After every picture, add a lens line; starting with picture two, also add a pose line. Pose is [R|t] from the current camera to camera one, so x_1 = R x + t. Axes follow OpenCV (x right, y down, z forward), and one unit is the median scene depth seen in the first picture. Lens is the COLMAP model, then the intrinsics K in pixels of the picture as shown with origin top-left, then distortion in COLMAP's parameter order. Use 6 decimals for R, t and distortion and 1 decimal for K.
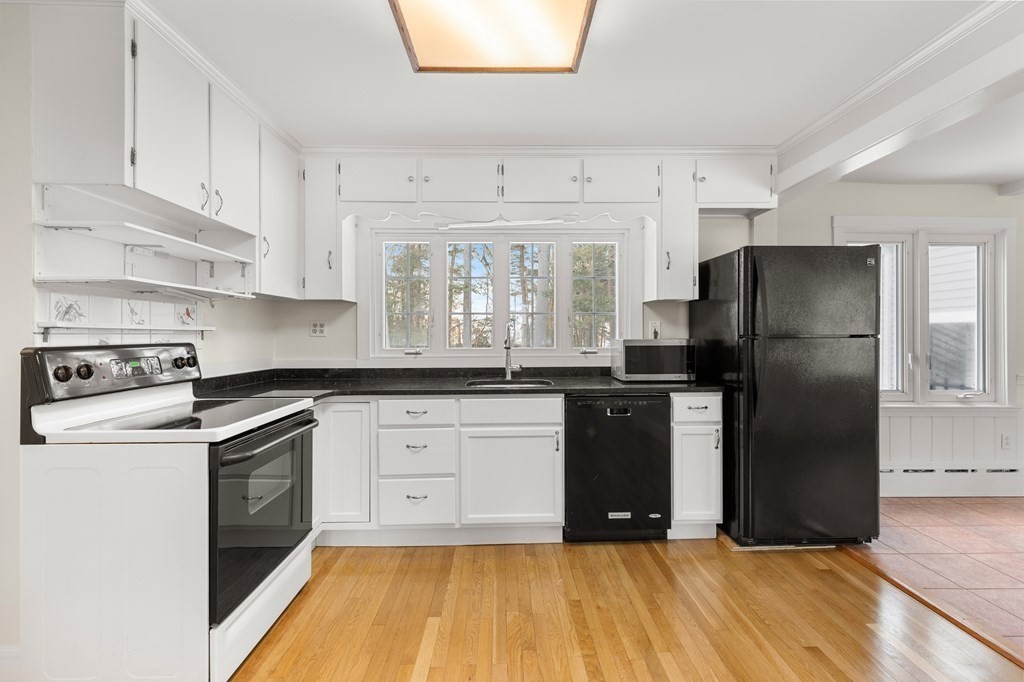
lens RADIAL K [[454.1, 0, 515.9], [0, 454.1, 333.5], [0, 0, 1]] dist [0.002972, 0.000273]
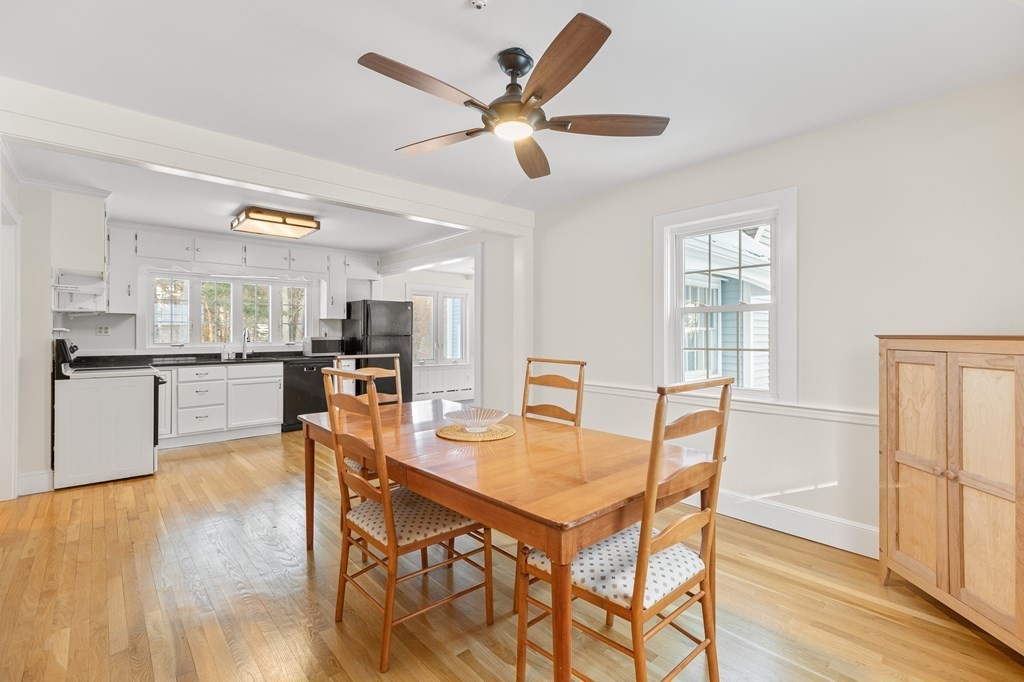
lens RADIAL K [[454.1, 0, 515.9], [0, 454.1, 333.5], [0, 0, 1]] dist [0.002972, 0.000273]
pose [[0.752729, 0.005684, 0.658305, -0.434211], [-0.002982, 0.999982, -0.005224, 0.004243], [-0.658323, 0.001969, 0.752733, -1.214792]]
